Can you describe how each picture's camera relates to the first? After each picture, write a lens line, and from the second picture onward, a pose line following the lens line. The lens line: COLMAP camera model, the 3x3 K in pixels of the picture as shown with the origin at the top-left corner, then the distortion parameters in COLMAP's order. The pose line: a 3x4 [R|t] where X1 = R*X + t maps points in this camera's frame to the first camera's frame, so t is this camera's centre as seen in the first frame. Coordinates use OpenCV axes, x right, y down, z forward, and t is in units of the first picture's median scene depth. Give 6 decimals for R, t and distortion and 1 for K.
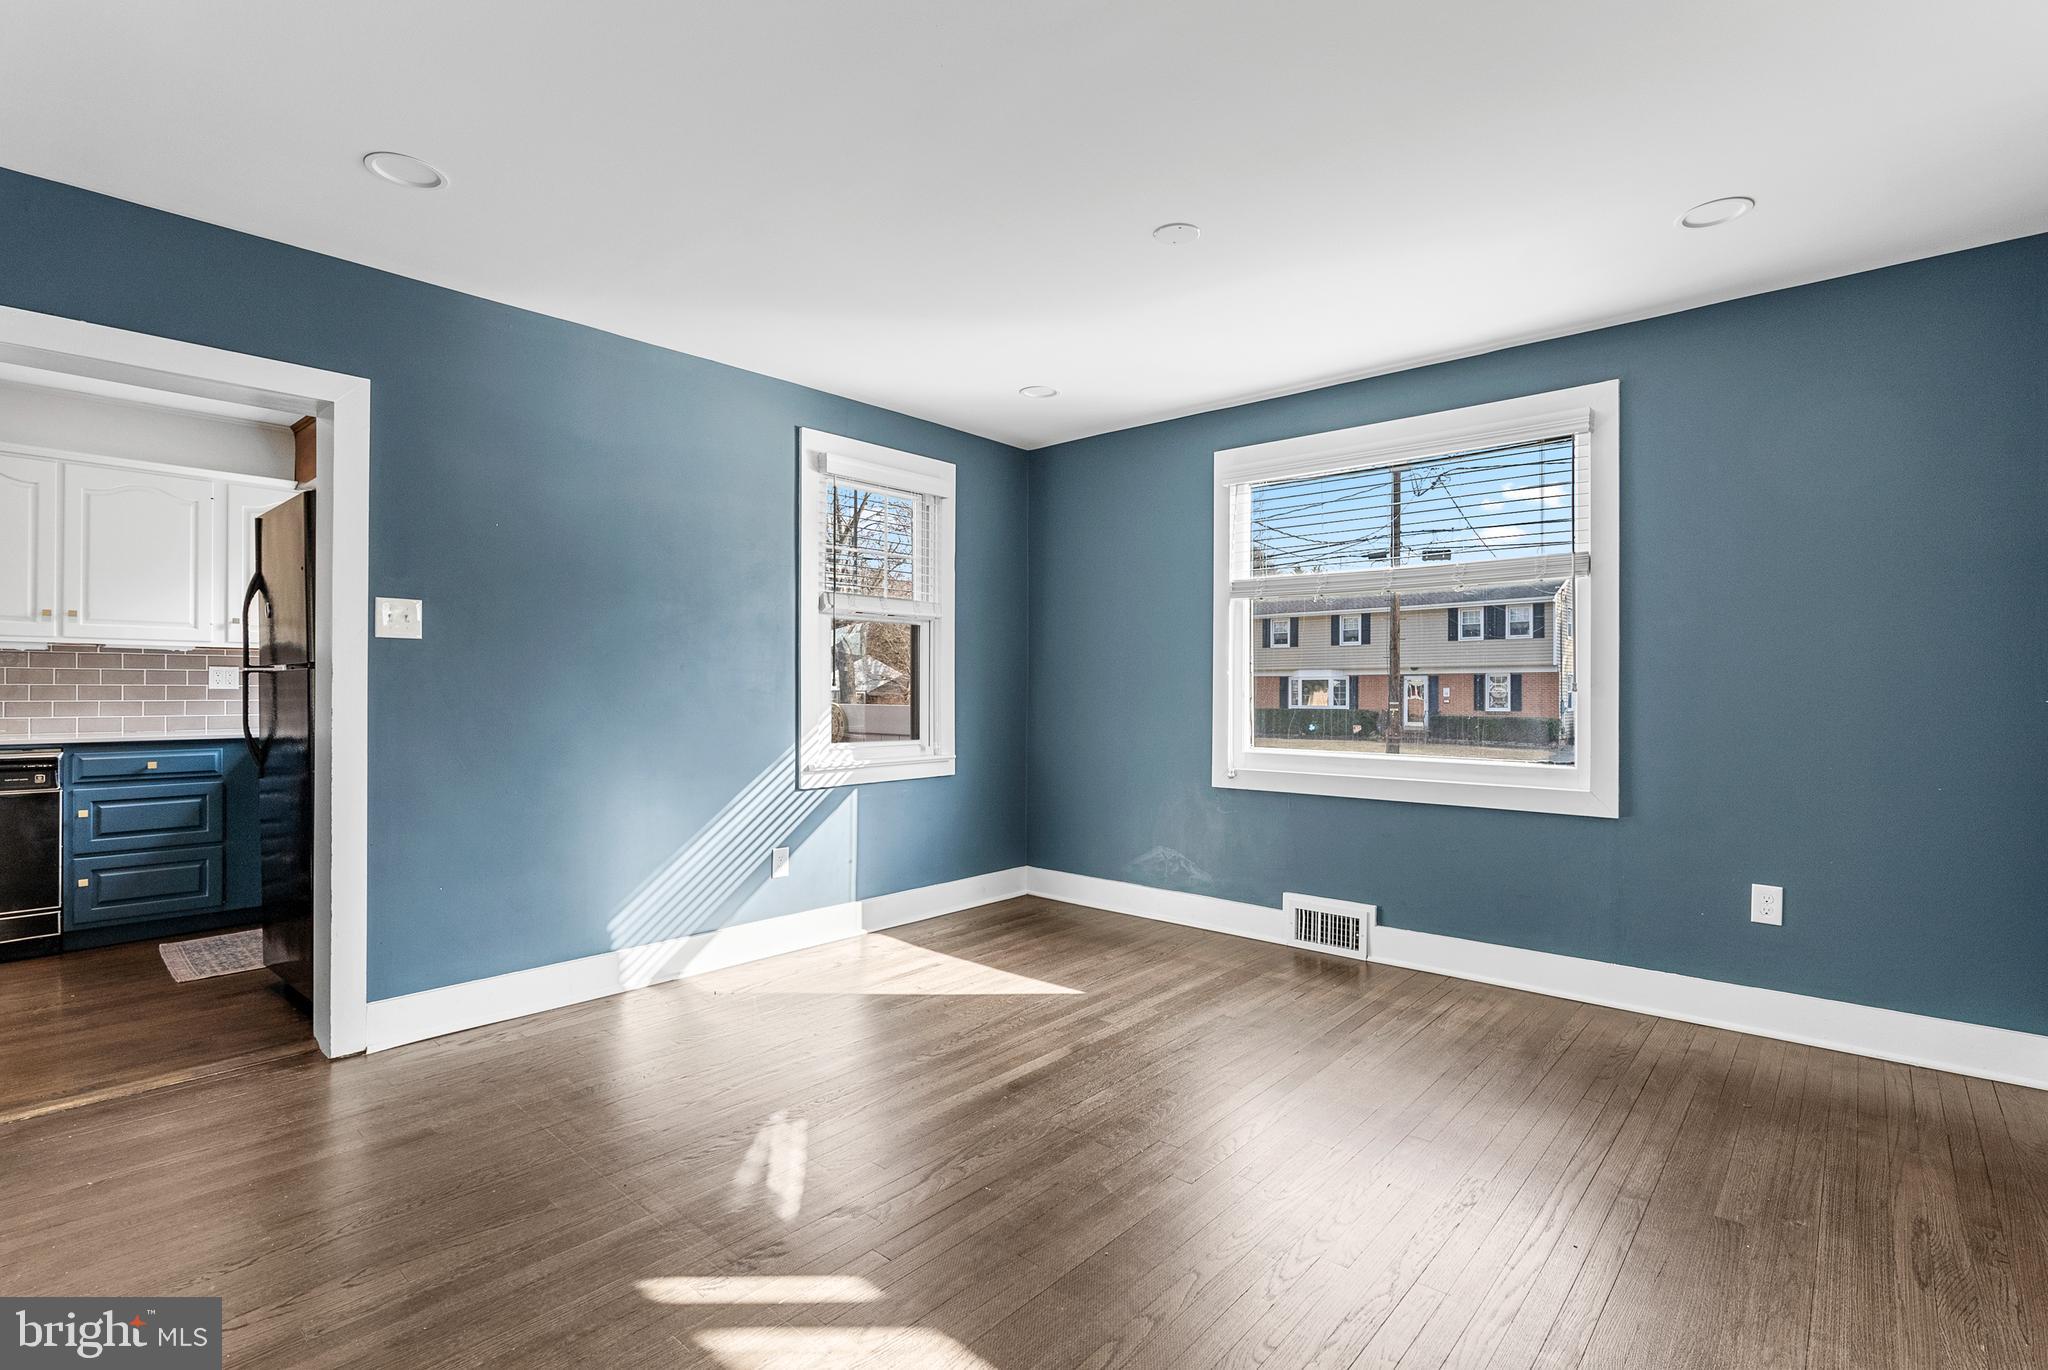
lens RADIAL K [[951.0, 0, 1045.3], [0, 951.0, 694.1], [0, 0, 1]] dist [-0.008983, 0.001869]
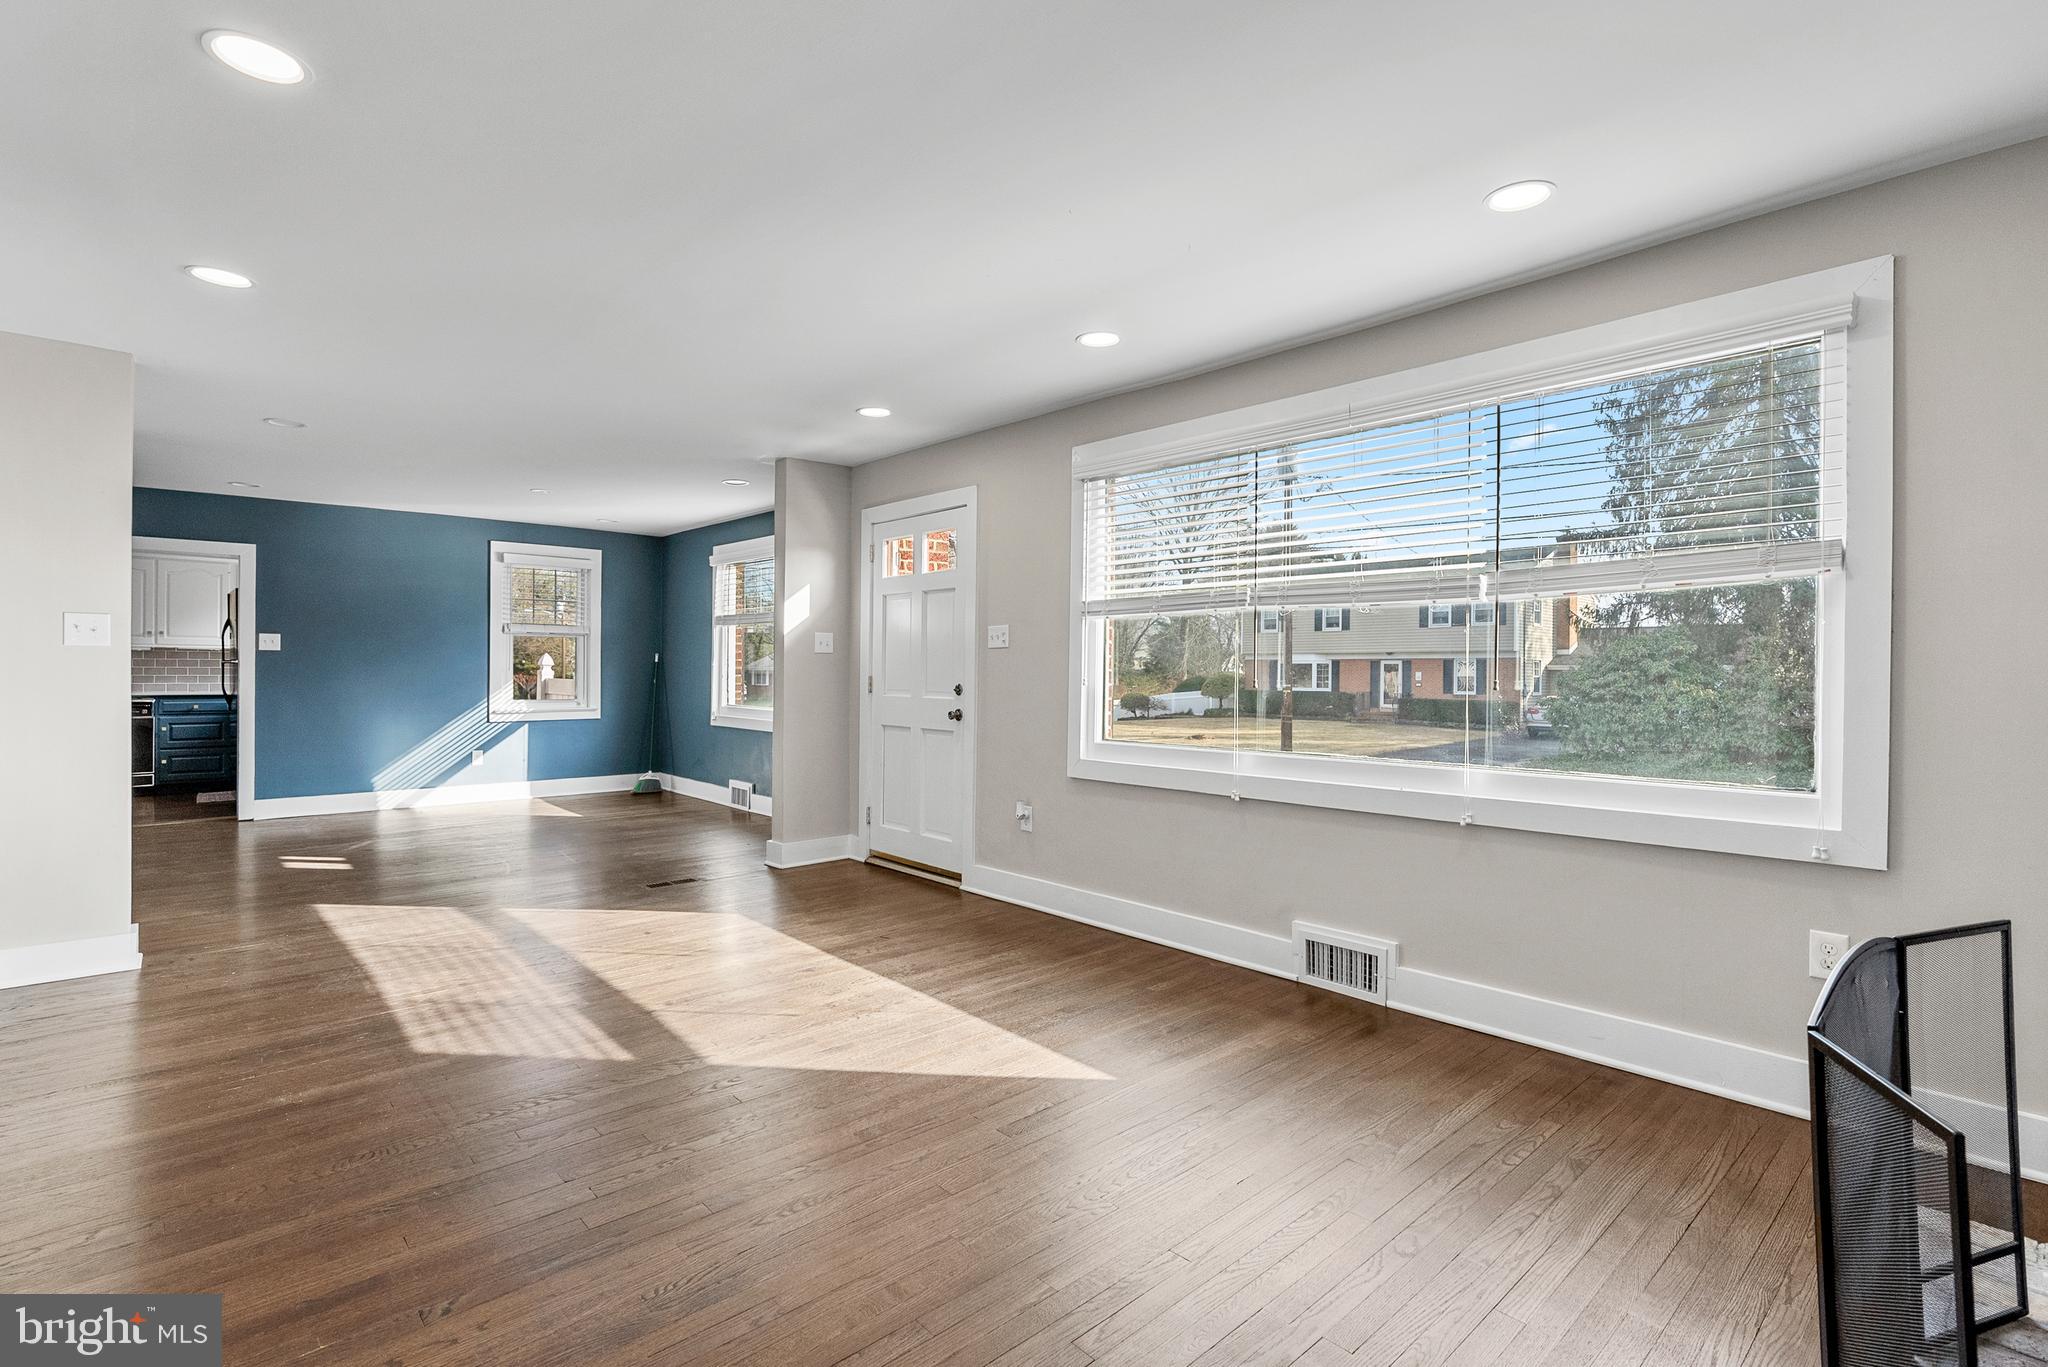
lens RADIAL K [[951.0, 0, 1052.2], [0, 951.0, 681.2], [0, 0, 1]] dist [-0.008983, 0.001869]
pose [[0.995196, 0.007473, -0.097614, 1.112990], [-0.006799, 0.999951, 0.007229, -0.007980], [0.097663, -0.006531, 0.995198, -0.868786]]
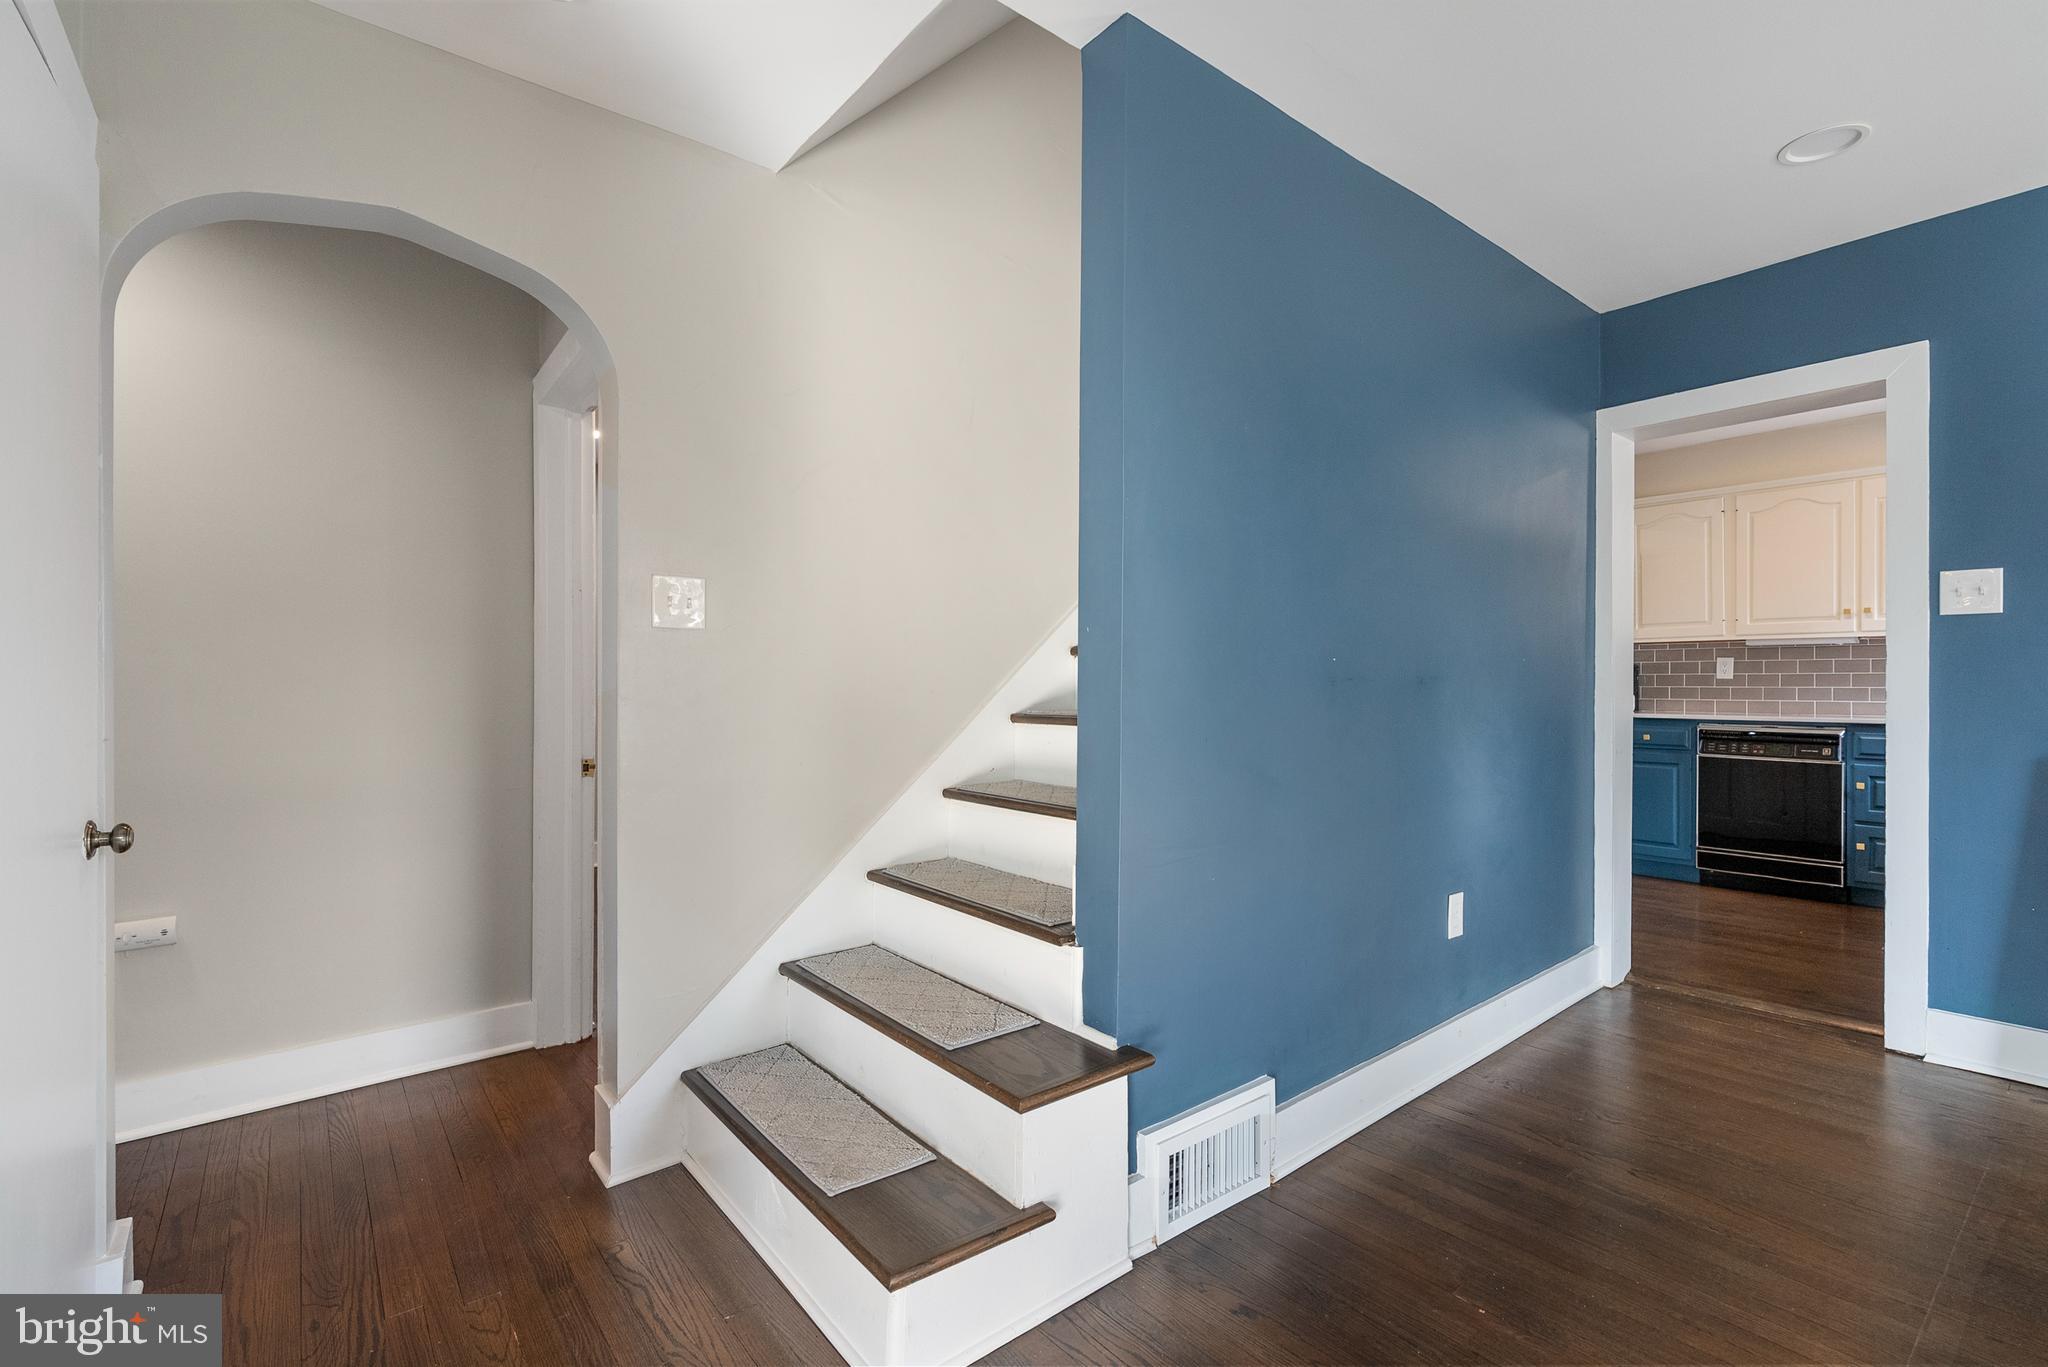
lens RADIAL K [[920.2, 0, 1031.1], [0, 920.2, 678.7], [0, 0, 1]] dist [-0.008956, -0.000199]
pose [[-0.181191, -0.007047, -0.983423, 0.236395], [-0.002842, 0.999974, -0.006642, 0.007462], [0.983444, 0.001591, -0.181206, 0.207330]]
